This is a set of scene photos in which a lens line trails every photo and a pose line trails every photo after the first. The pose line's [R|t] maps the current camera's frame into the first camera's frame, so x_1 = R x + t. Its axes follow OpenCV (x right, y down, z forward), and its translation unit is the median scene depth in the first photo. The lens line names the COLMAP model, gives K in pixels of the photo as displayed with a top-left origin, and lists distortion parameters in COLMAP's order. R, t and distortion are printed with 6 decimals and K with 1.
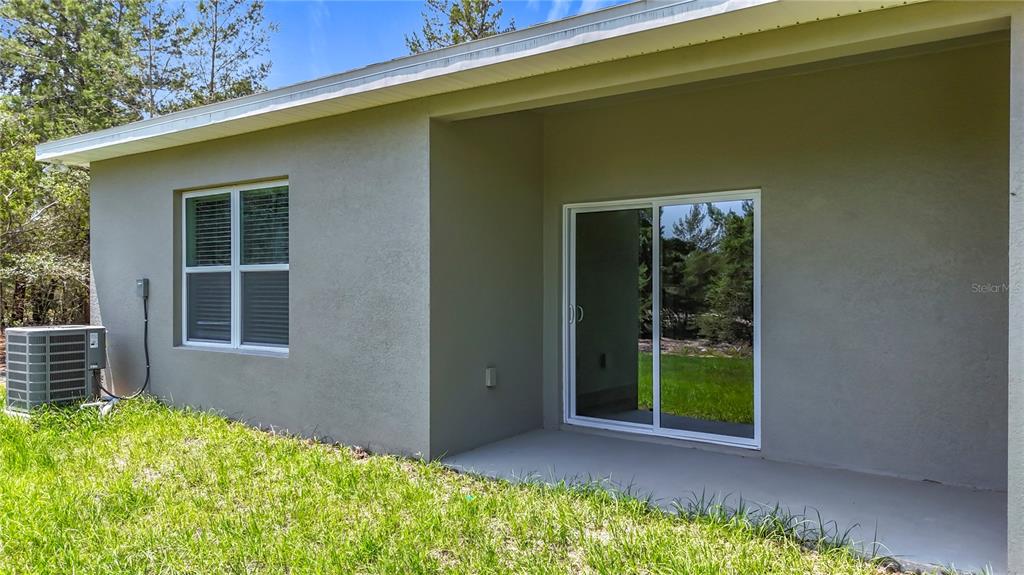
lens RADIAL K [[752.7, 0, 515.6], [0, 752.7, 280.4], [0, 0, 1]] dist [0.077454, -0.077026]
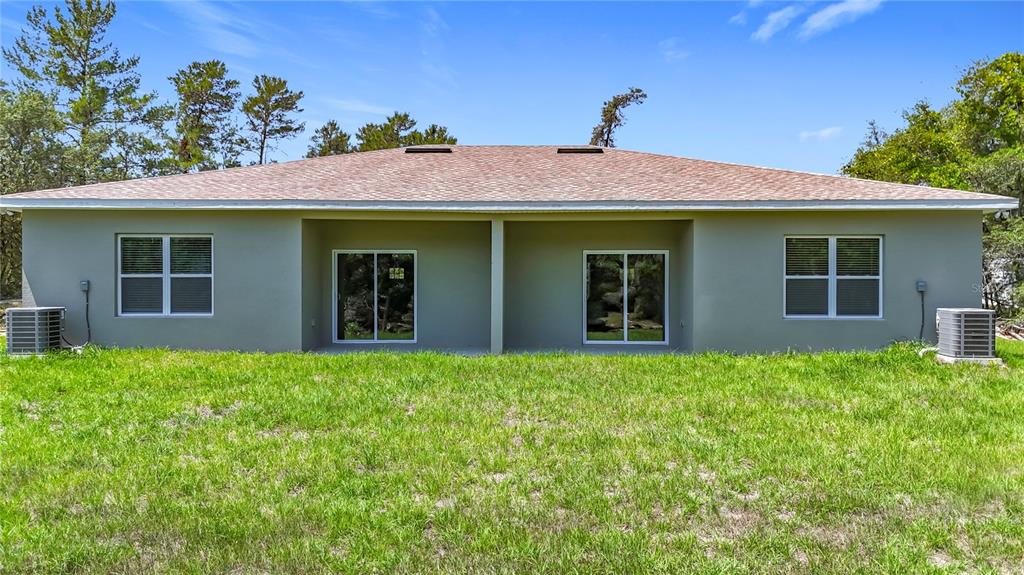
lens RADIAL K [[752.7, 0, 510.4], [0, 752.7, 286.4], [0, 0, 1]] dist [0.077454, -0.077026]
pose [[0.816356, -0.000283, 0.577549, -0.782530], [-0.005936, 0.999943, 0.008879, -0.010735], [-0.577519, -0.010677, 0.816308, -1.146999]]
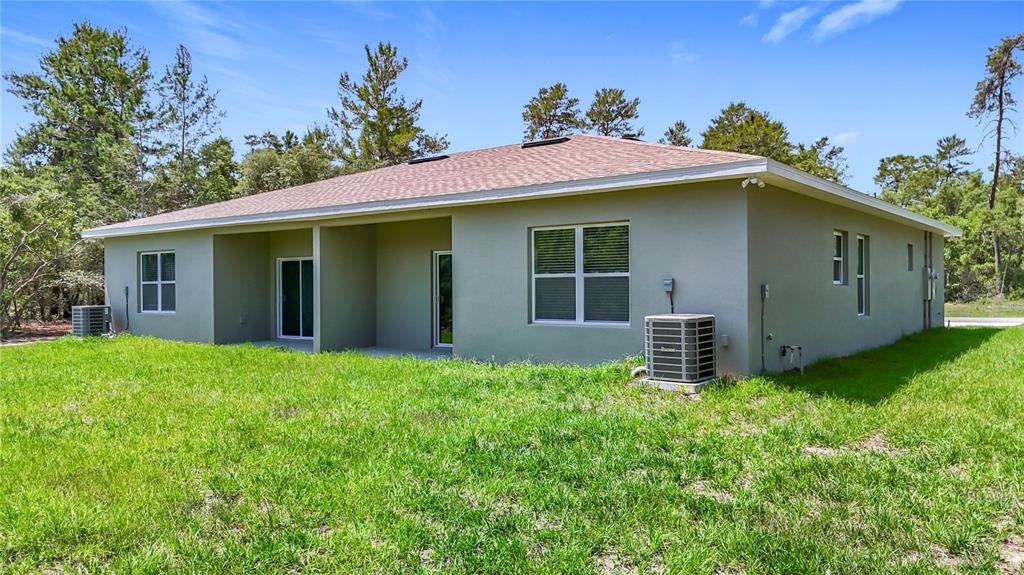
lens RADIAL K [[752.7, 0, 516.7], [0, 752.7, 294.6], [0, 0, 1]] dist [0.077454, -0.077026]
pose [[0.999878, -0.009146, -0.012654, 0.903854], [0.009384, 0.999777, 0.018929, -0.011973], [0.012478, -0.019046, 0.999741, -1.628879]]
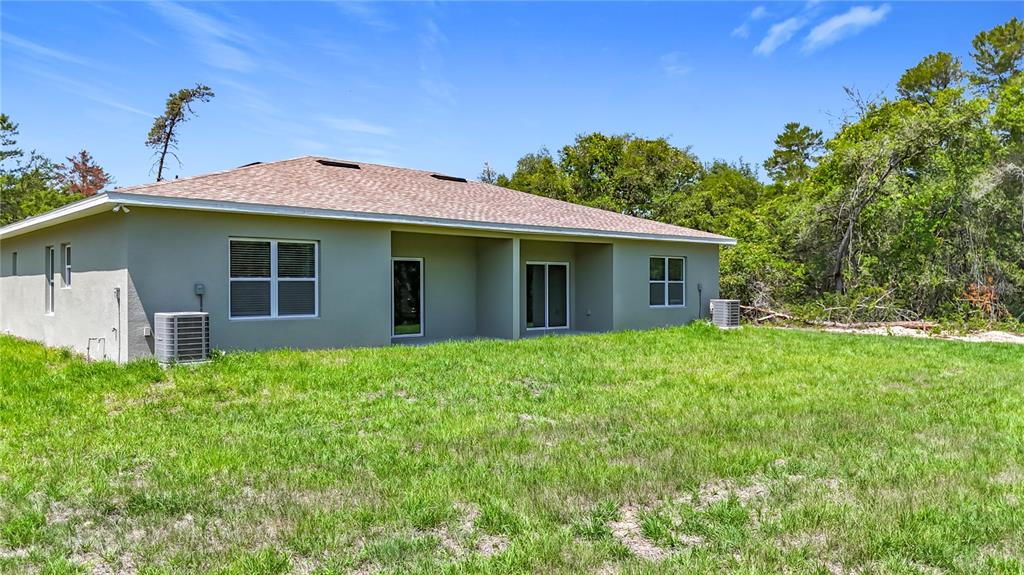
lens RADIAL K [[752.7, 0, 504.9], [0, 752.7, 289.1], [0, 0, 1]] dist [0.077454, -0.077026]
pose [[0.213547, -0.005055, 0.976920, -2.222745], [-0.007523, 0.999948, 0.006819, -0.007896], [-0.976904, -0.008806, 0.213498, -0.045311]]
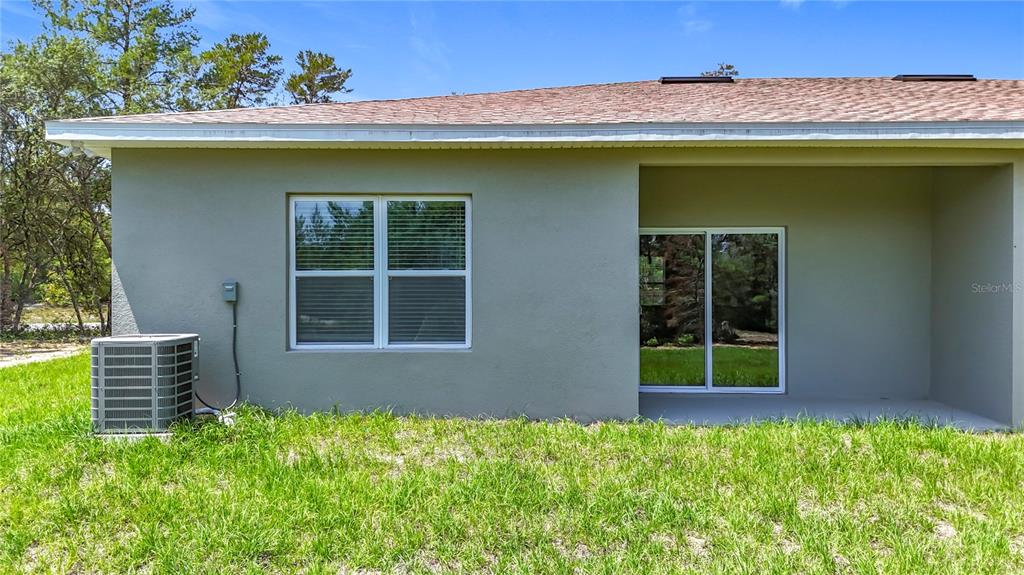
lens RADIAL K [[752.7, 0, 511.2], [0, 752.7, 284.3], [0, 0, 1]] dist [0.077454, -0.077026]
pose [[0.817445, 0.000943, 0.576005, -0.823736], [-0.004883, 0.999974, 0.005293, -0.006829], [-0.575985, -0.007140, 0.817429, 0.030049]]
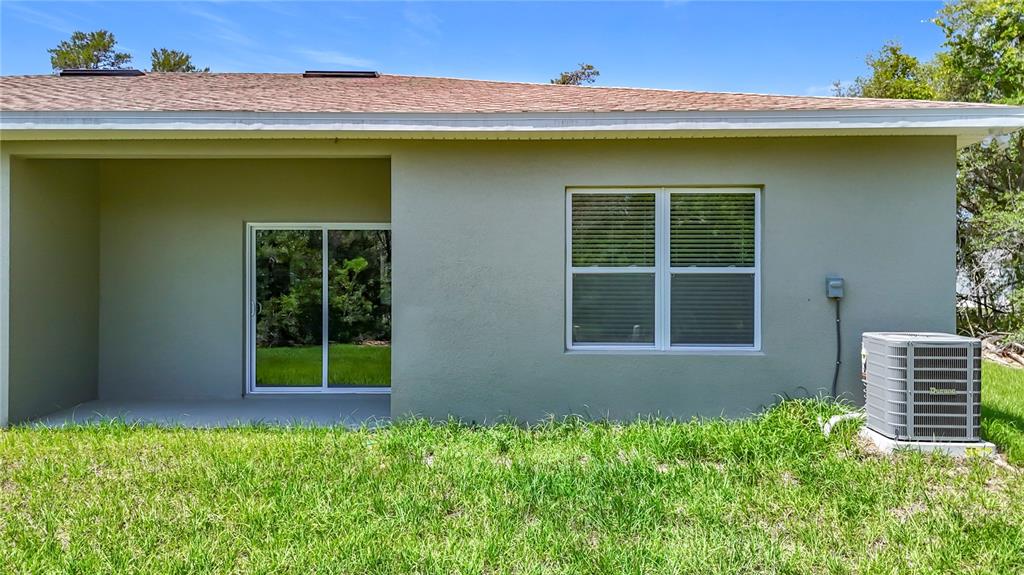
lens RADIAL K [[752.7, 0, 510.6], [0, 752.7, 286.7], [0, 0, 1]] dist [0.077454, -0.077026]
pose [[0.815055, -0.000166, 0.579384, 0.285044], [-0.004474, 0.999968, 0.006580, -0.005778], [-0.579366, -0.007955, 0.815028, -0.718908]]
